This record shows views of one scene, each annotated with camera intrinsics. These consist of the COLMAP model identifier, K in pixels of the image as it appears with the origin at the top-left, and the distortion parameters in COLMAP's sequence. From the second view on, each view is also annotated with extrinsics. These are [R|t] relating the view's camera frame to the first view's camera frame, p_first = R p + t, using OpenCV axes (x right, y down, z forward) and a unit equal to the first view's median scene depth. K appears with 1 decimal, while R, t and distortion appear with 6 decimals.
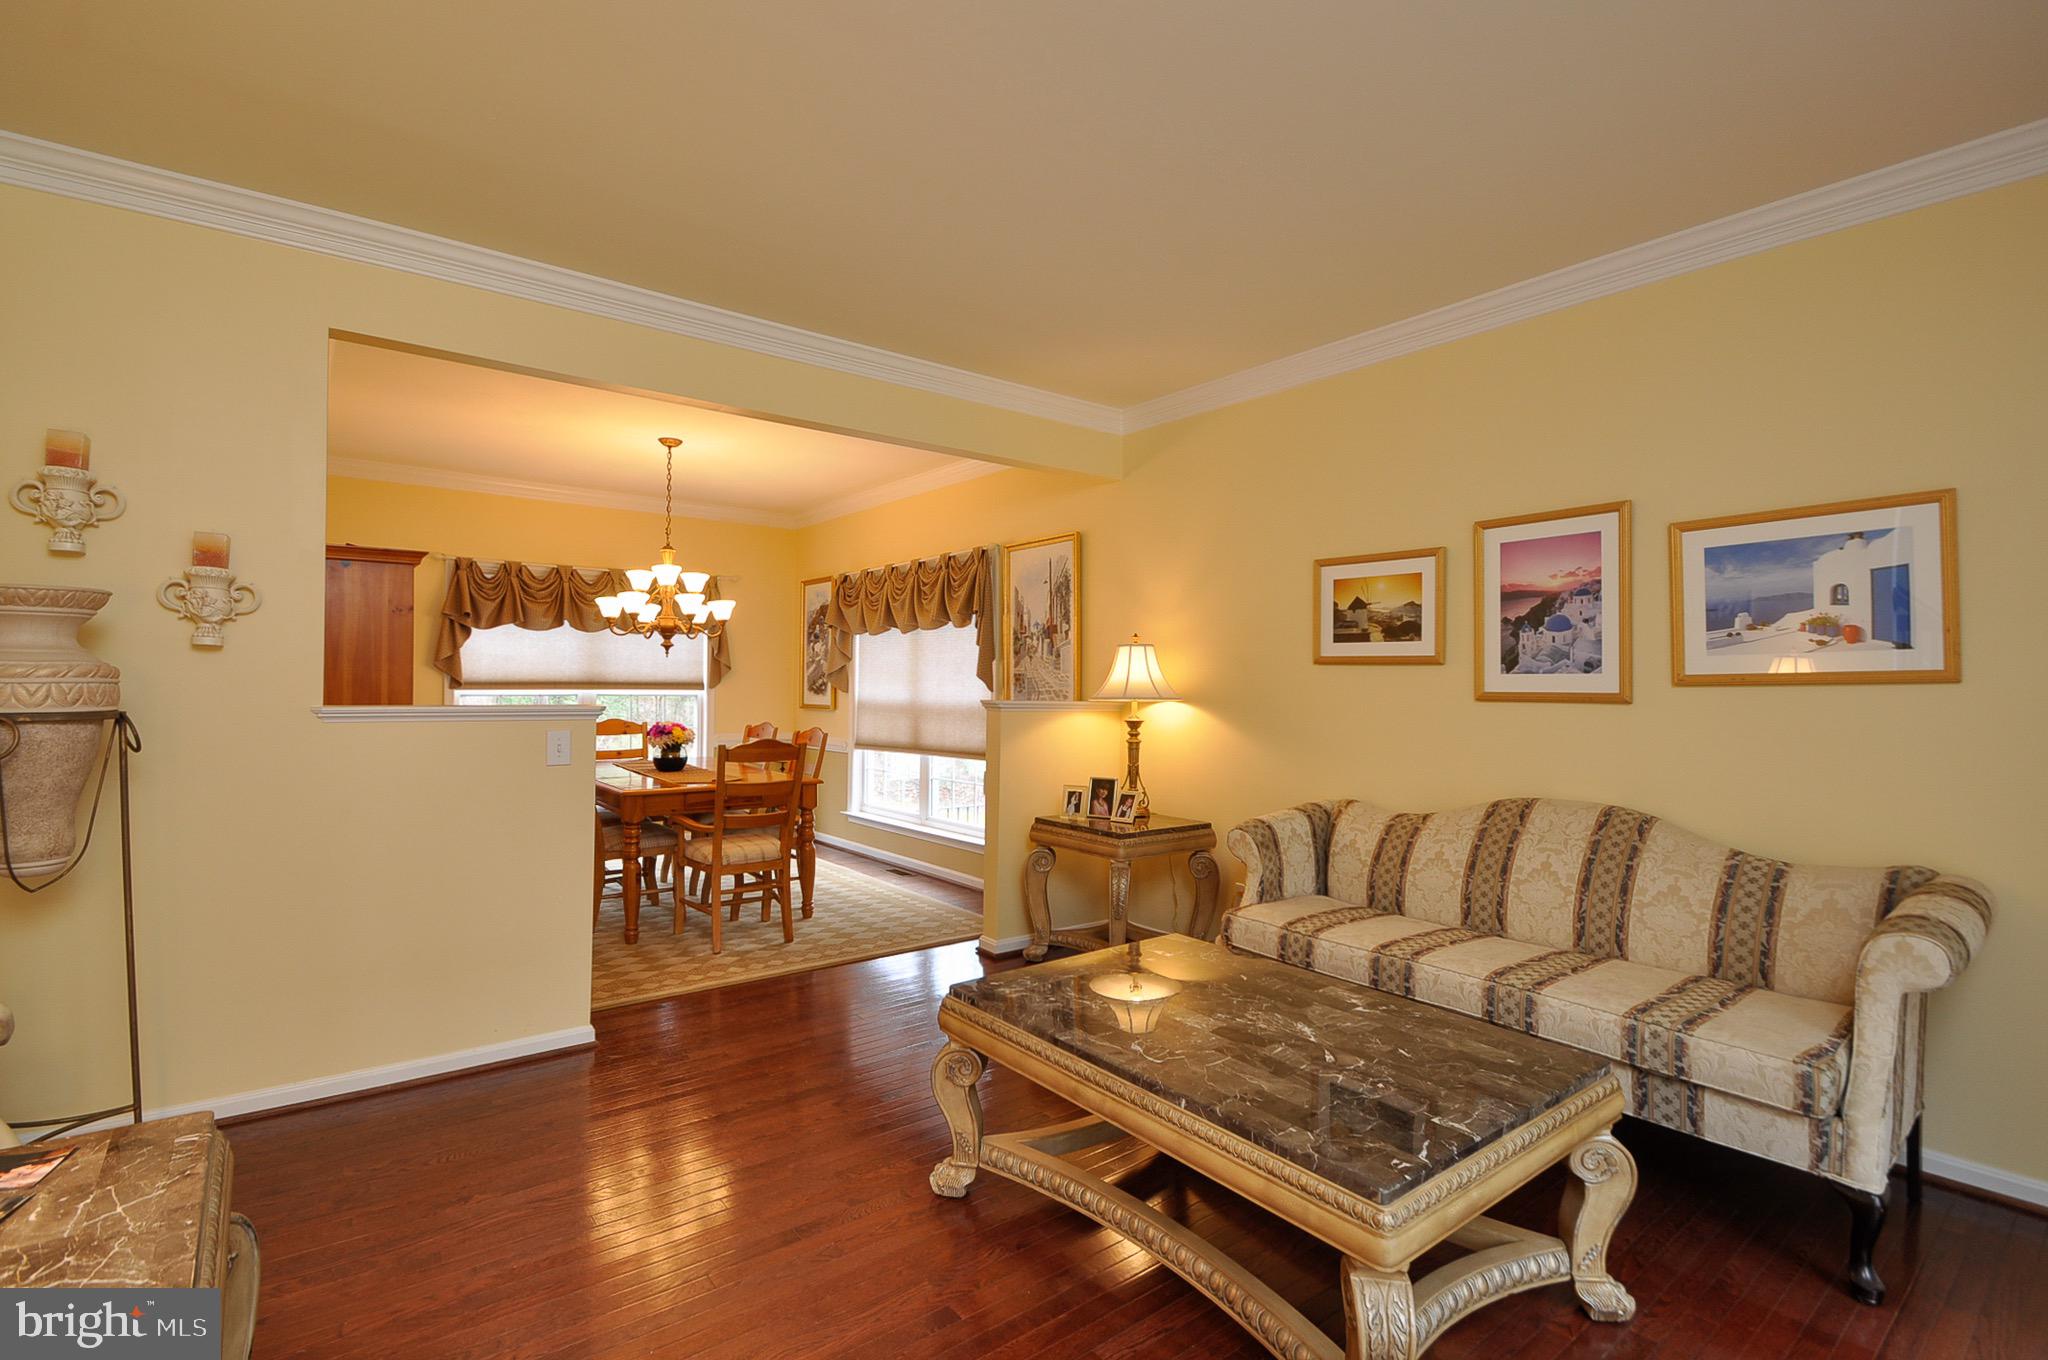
lens RADIAL K [[939.1, 0, 1021.7], [0, 939.1, 676.6], [0, 0, 1]] dist [0.001242, 0.000003]
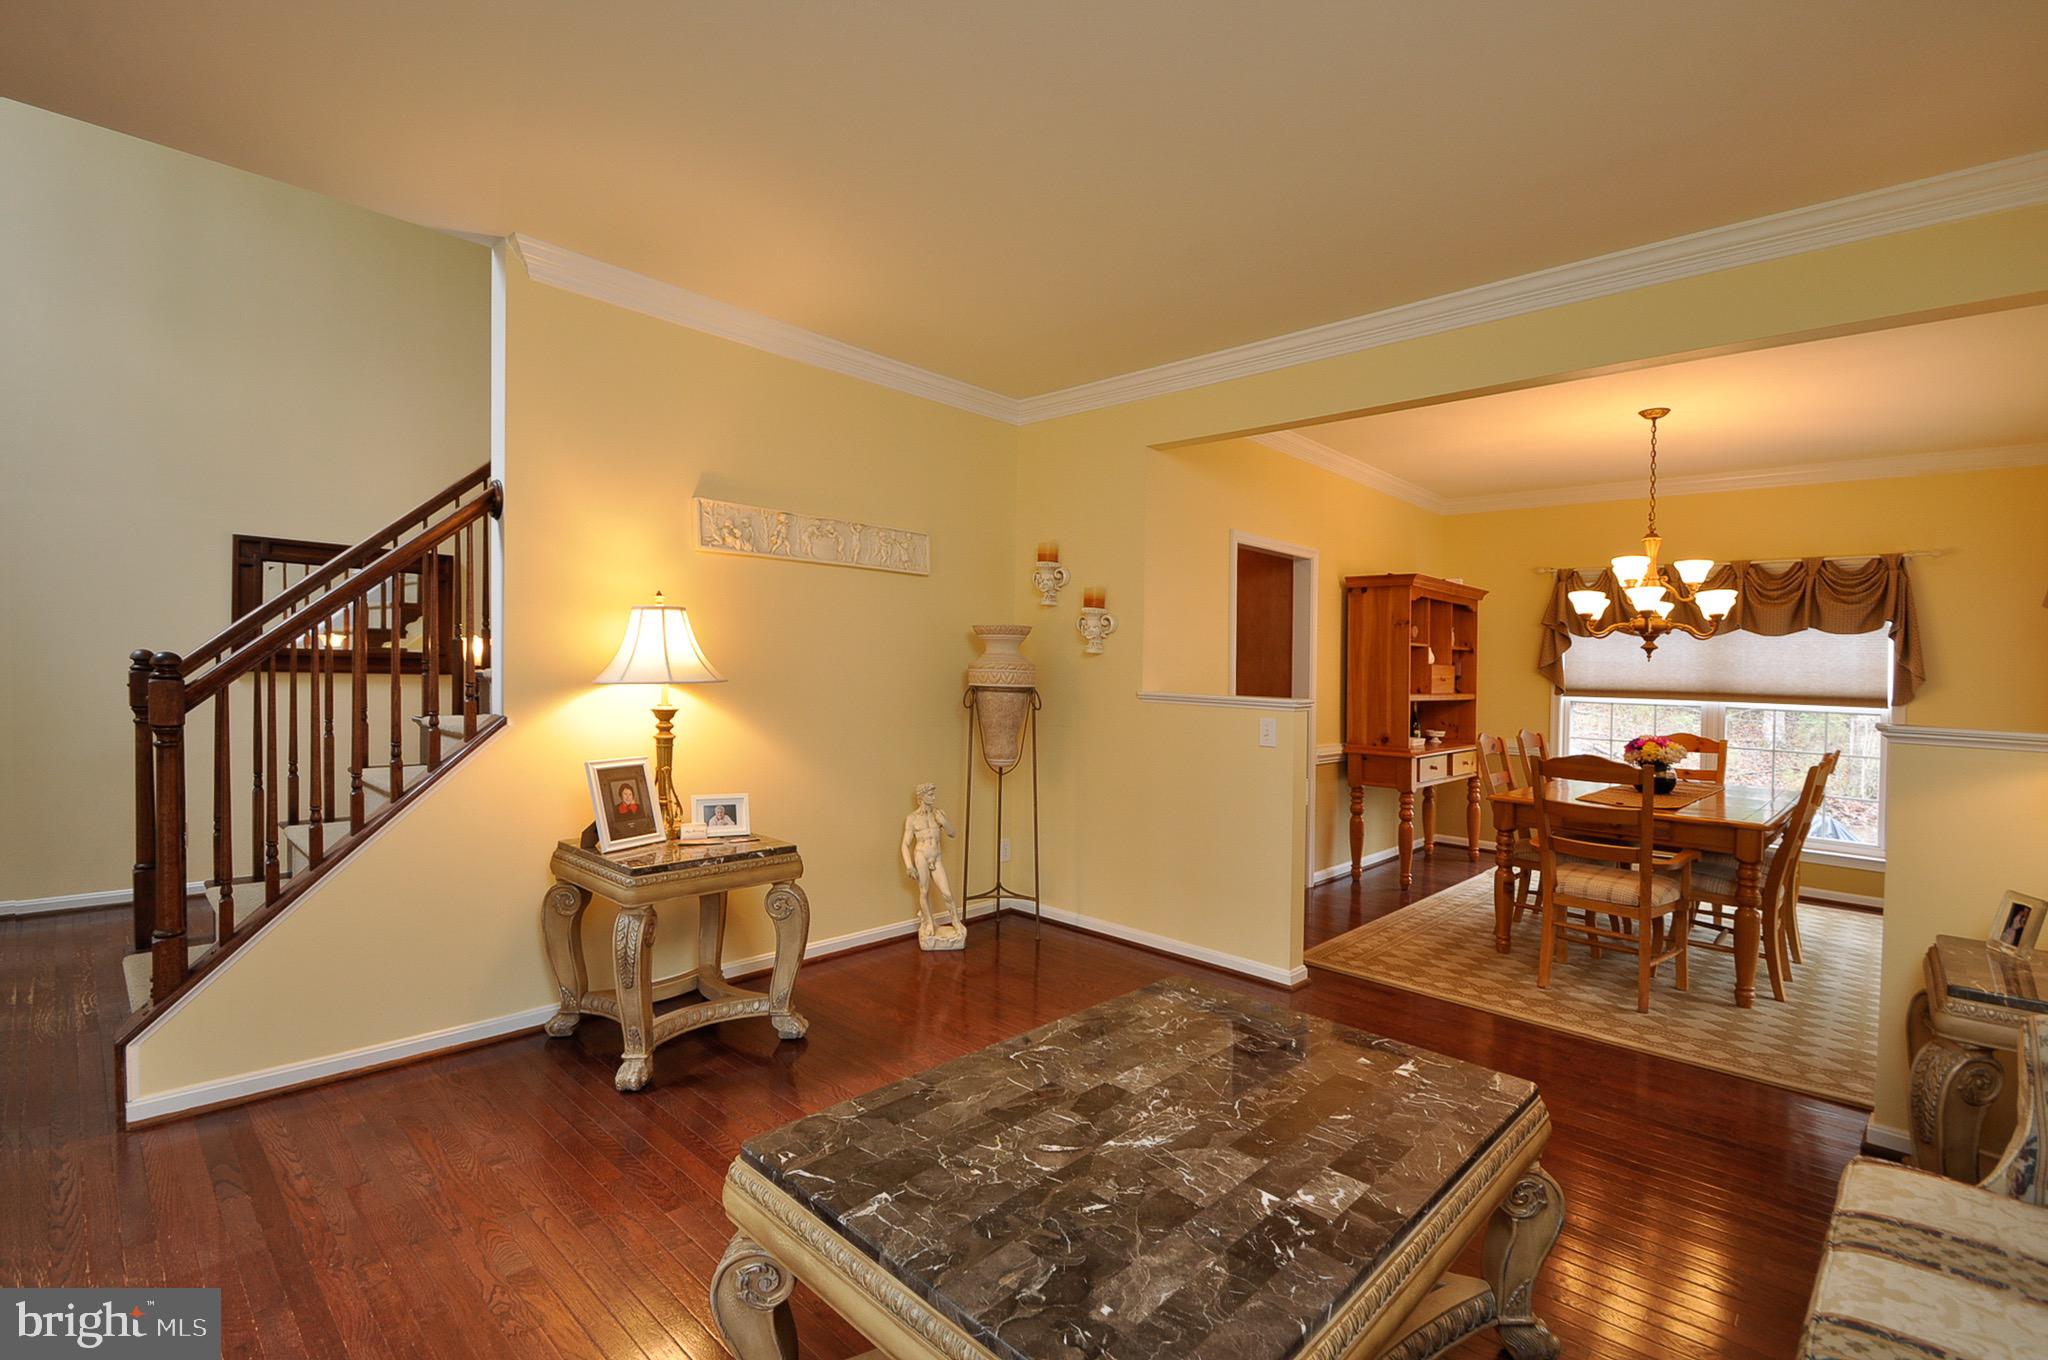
lens RADIAL K [[911.8, 0, 1022.2], [0, 911.8, 687.2], [0, 0, 1]] dist [0.002040, -0.001463]
pose [[0.156146, 0.016591, -0.987595, 0.313776], [-0.022068, 0.999668, 0.013305, 0.003966], [0.987487, 0.019717, 0.156460, 0.249877]]
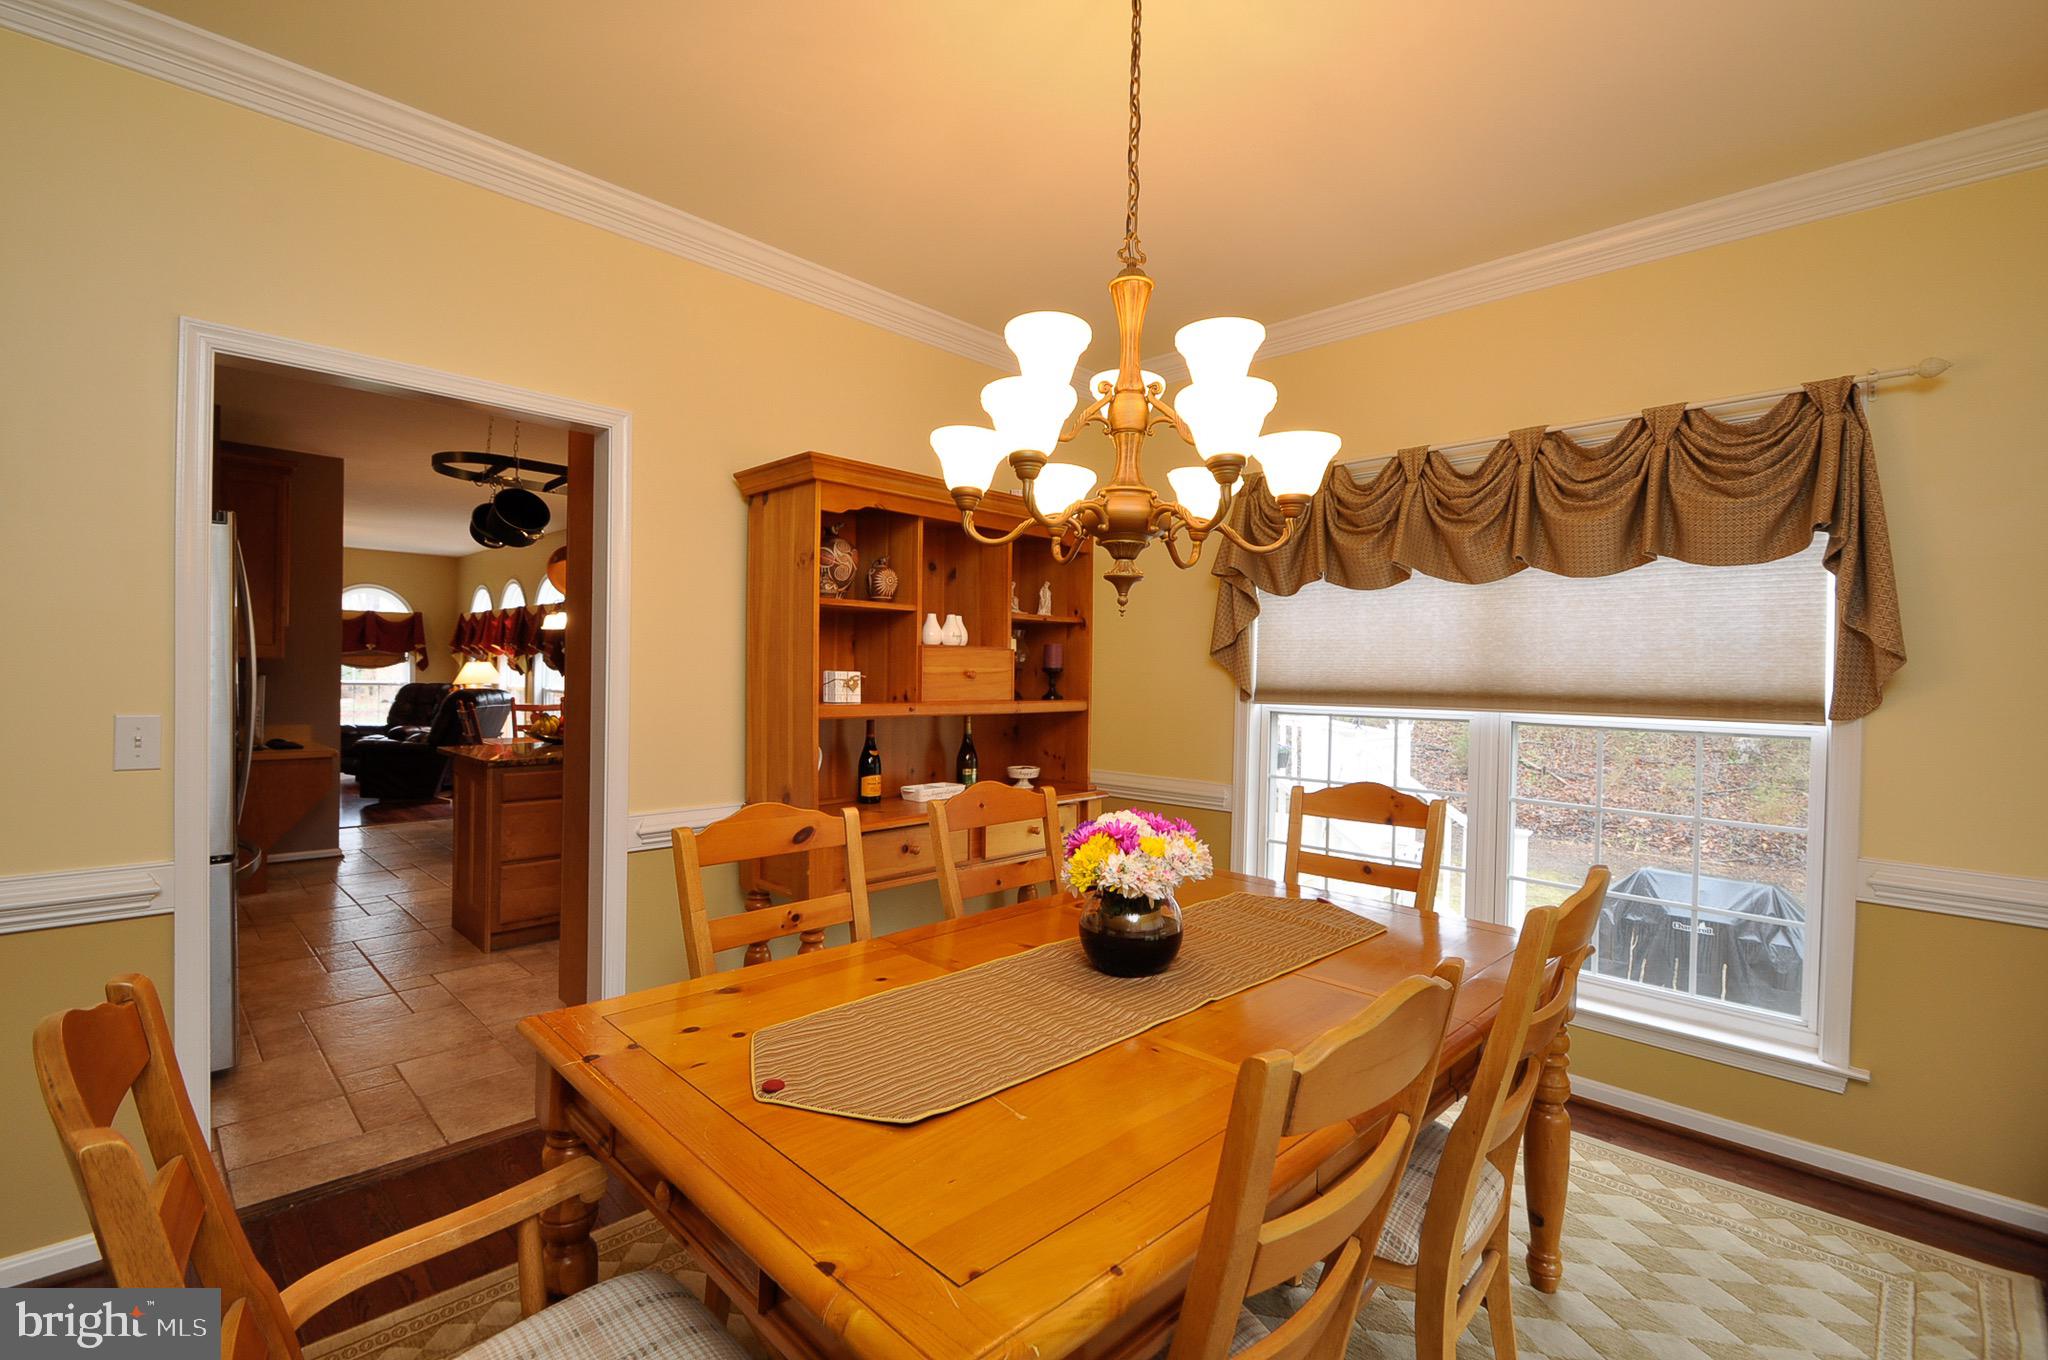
lens RADIAL K [[911.8, 0, 988.2], [0, 911.8, 698.5], [0, 0, 1]] dist [0.002040, -0.001463]
pose [[0.130418, 0.020311, -0.991251, -0.060299], [-0.009921, 0.999767, 0.019180, 0.001986], [0.991409, 0.007333, 0.130589, 0.774411]]
